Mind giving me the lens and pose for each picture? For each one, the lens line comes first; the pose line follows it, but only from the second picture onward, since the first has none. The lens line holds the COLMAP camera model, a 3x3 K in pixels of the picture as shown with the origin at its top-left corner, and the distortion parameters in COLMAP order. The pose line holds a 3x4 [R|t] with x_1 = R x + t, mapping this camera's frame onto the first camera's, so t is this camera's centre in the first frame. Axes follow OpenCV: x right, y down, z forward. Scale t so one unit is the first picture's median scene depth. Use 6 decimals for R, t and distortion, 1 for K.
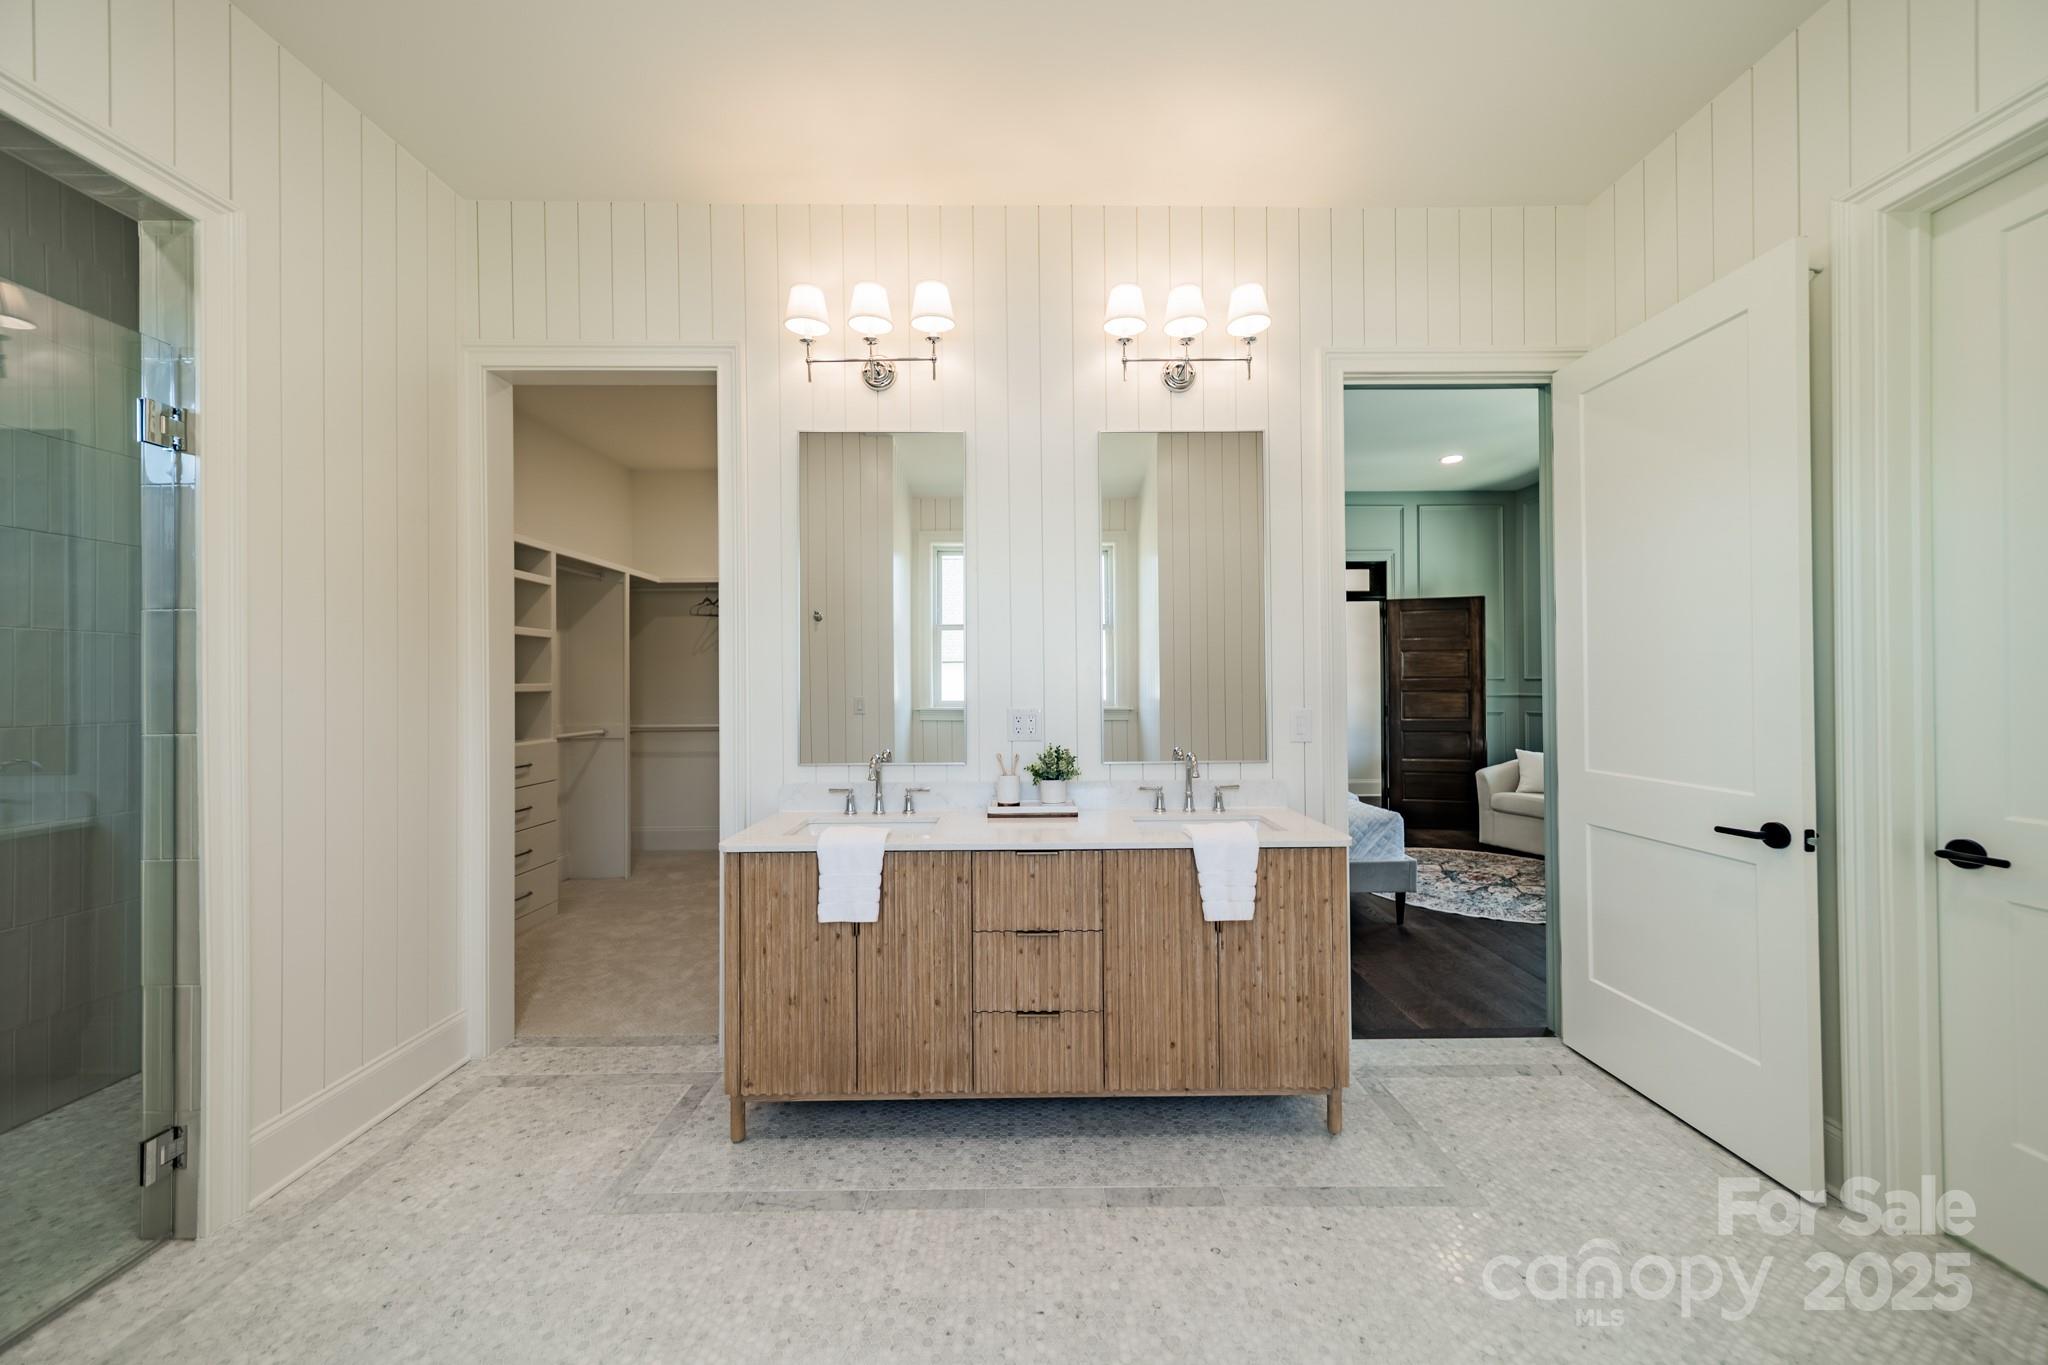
lens RADIAL K [[721.3, 0, 1026.5], [0, 721.3, 679.4], [0, 0, 1]] dist [0.009375, -0.000098]
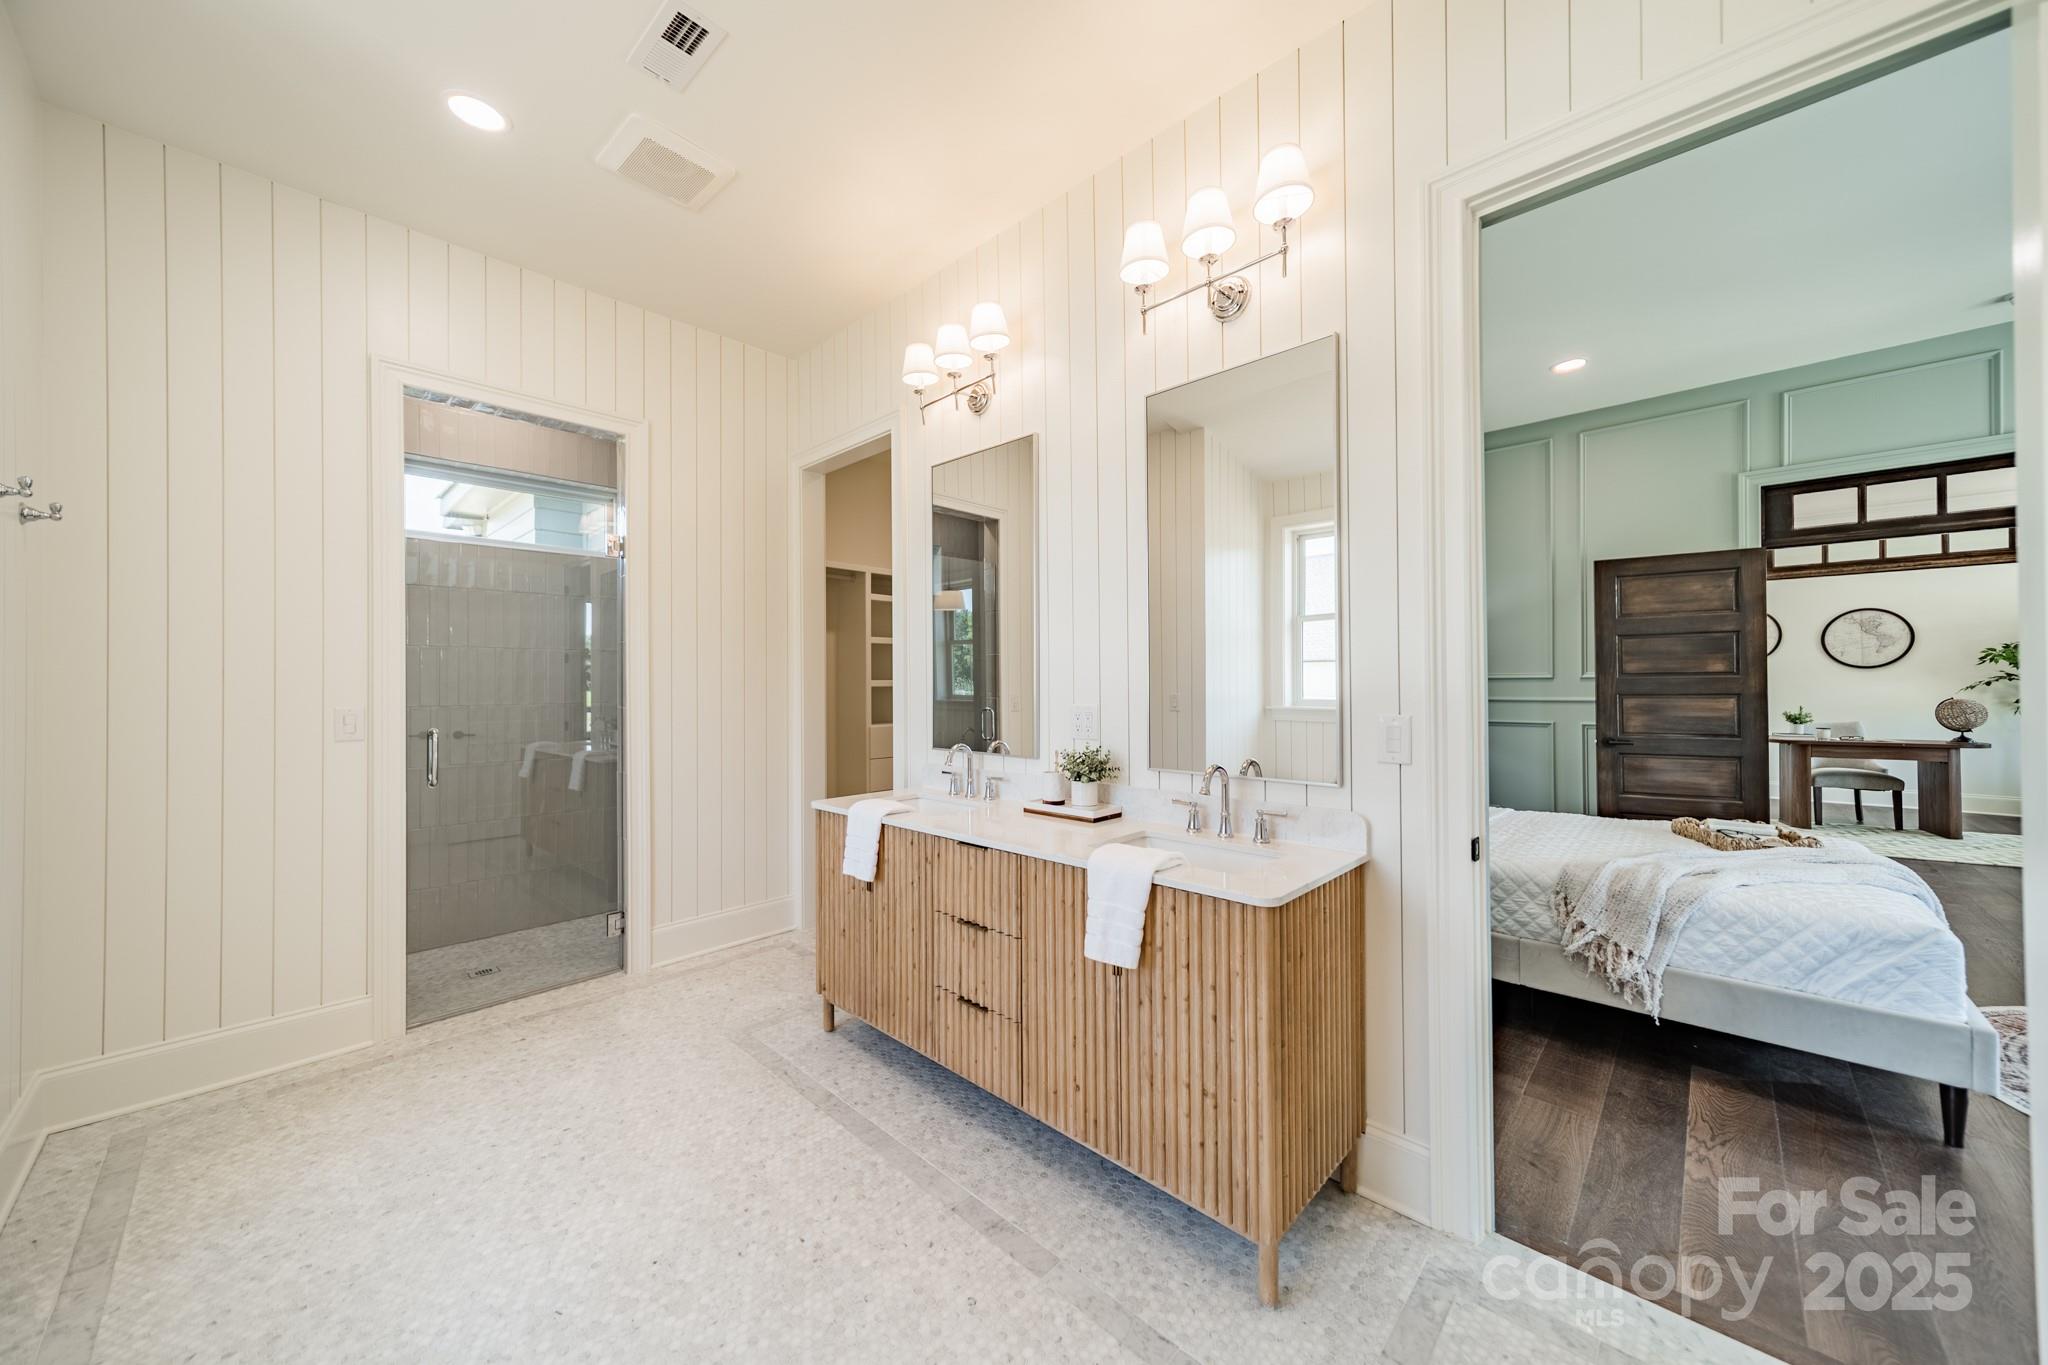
lens RADIAL K [[713.3, 0, 1024.0], [0, 713.3, 682.5], [0, 0, 1]] dist [0.009273, -0.000065]
pose [[0.720659, 0.001692, -0.693288, 0.751751], [0.003013, 0.999980, 0.005572, 0.004486], [0.693284, -0.006104, 0.720639, 0.323404]]
